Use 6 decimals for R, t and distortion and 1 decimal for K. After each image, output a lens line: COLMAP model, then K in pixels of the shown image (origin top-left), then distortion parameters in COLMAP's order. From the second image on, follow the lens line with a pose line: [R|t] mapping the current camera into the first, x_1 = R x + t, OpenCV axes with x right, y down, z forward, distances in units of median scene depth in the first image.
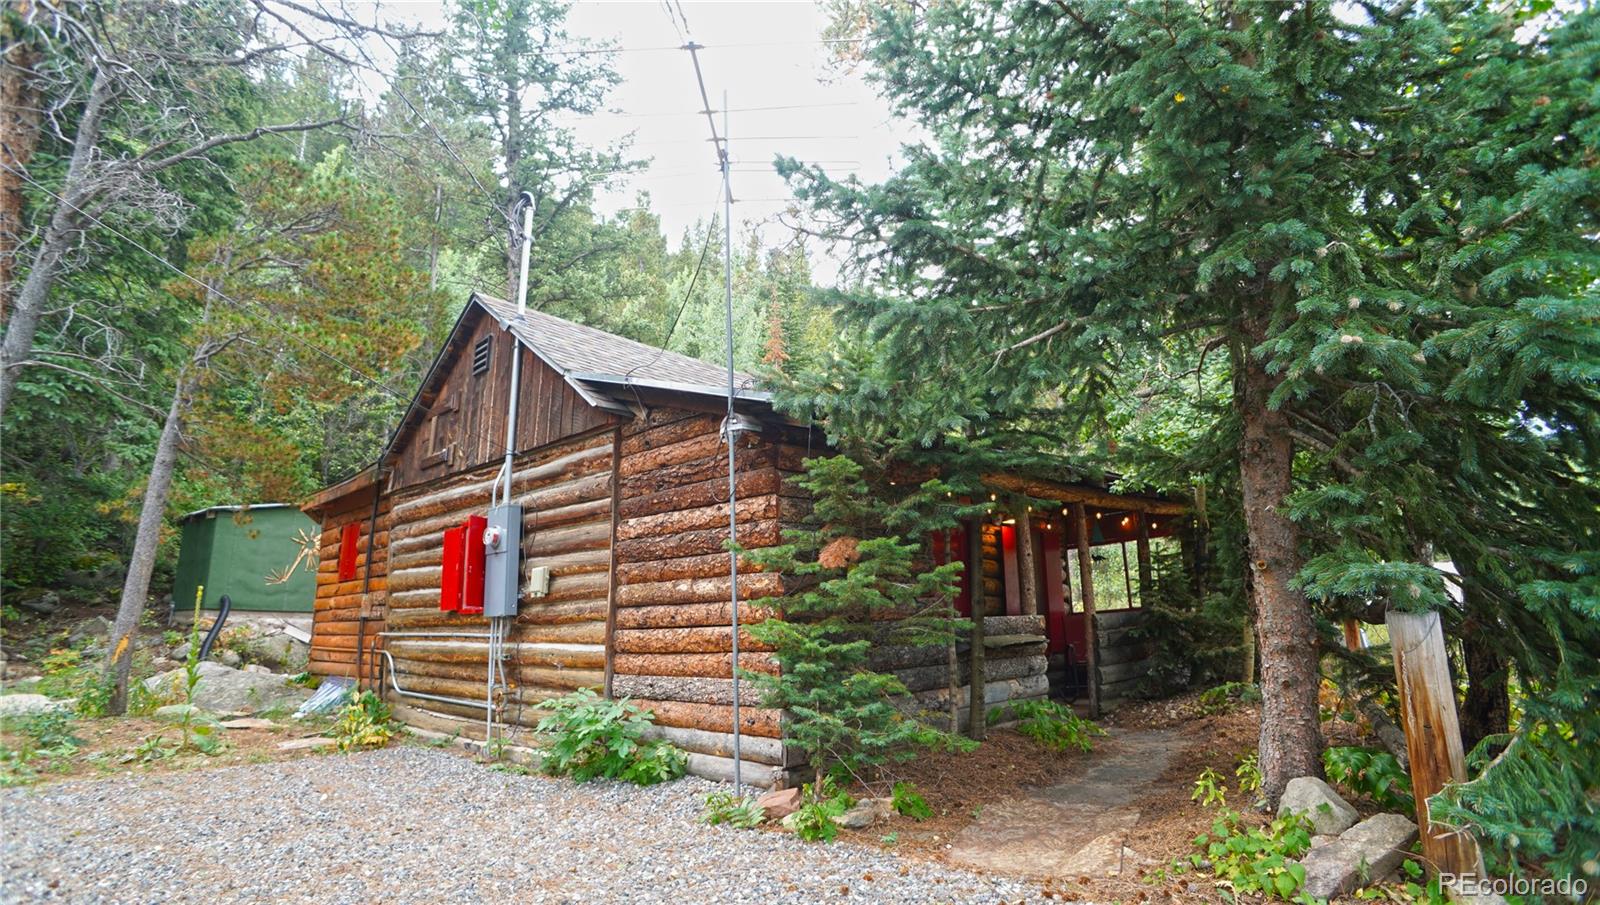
lens RADIAL K [[838.6, 0, 796.9], [0, 838.6, 456.7], [0, 0, 1]] dist [-0.077095, 0.049346]
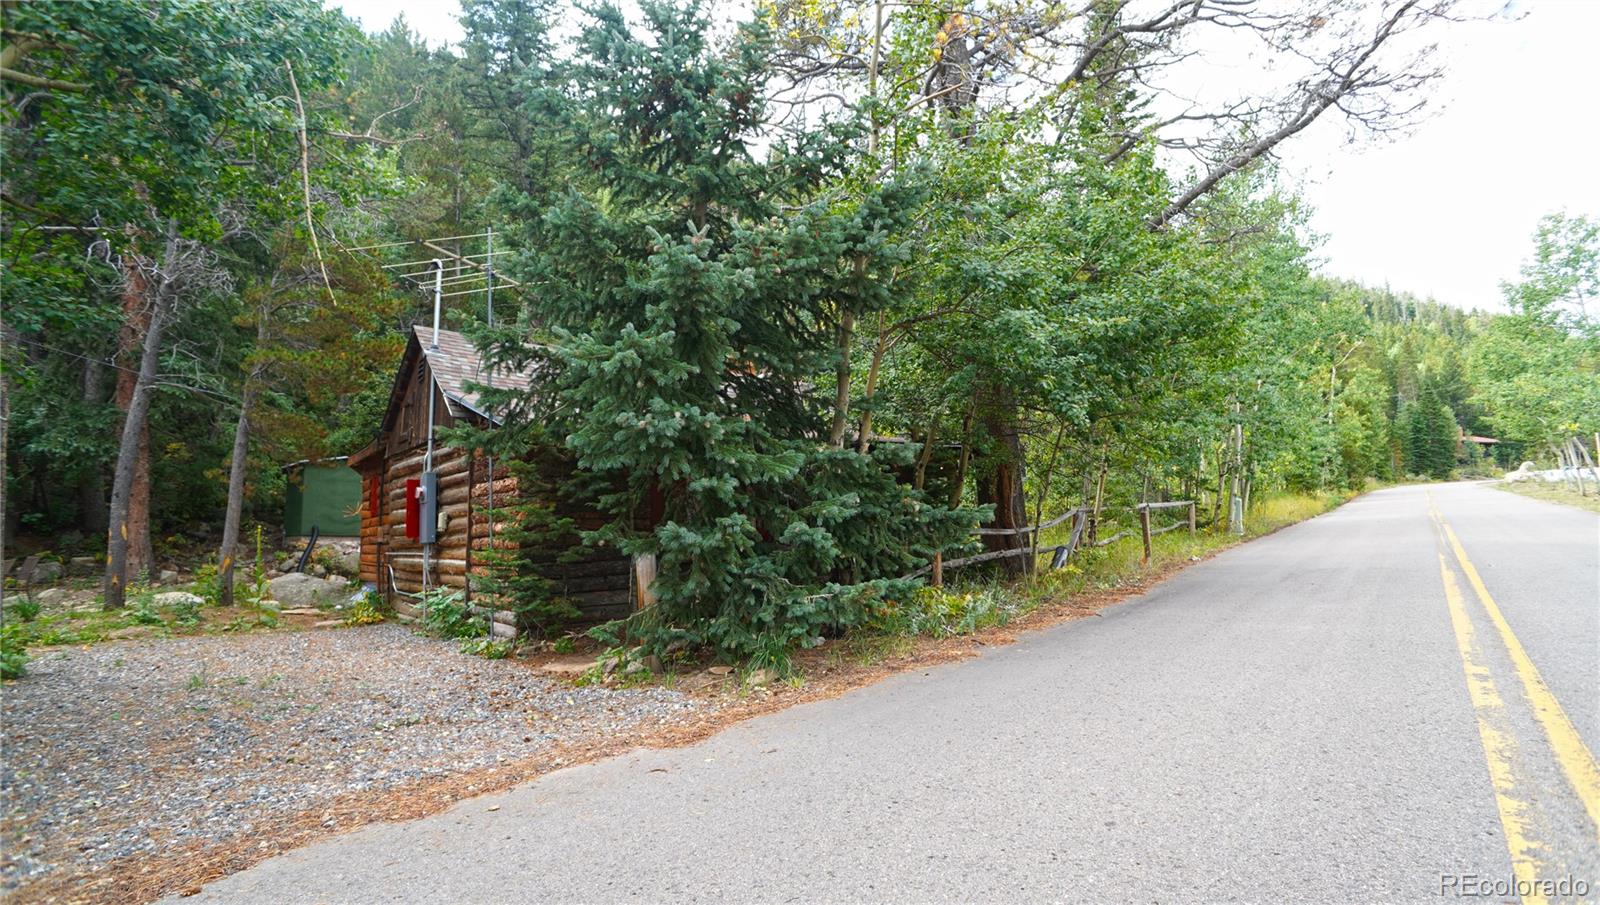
lens RADIAL K [[838.6, 0, 796.9], [0, 838.6, 456.7], [0, 0, 1]] dist [-0.077095, 0.049346]
pose [[0.989898, -0.021131, -0.140196, 0.516588], [0.035693, 0.994125, 0.102185, -0.098274], [0.137213, -0.106157, 0.984837, -0.404553]]
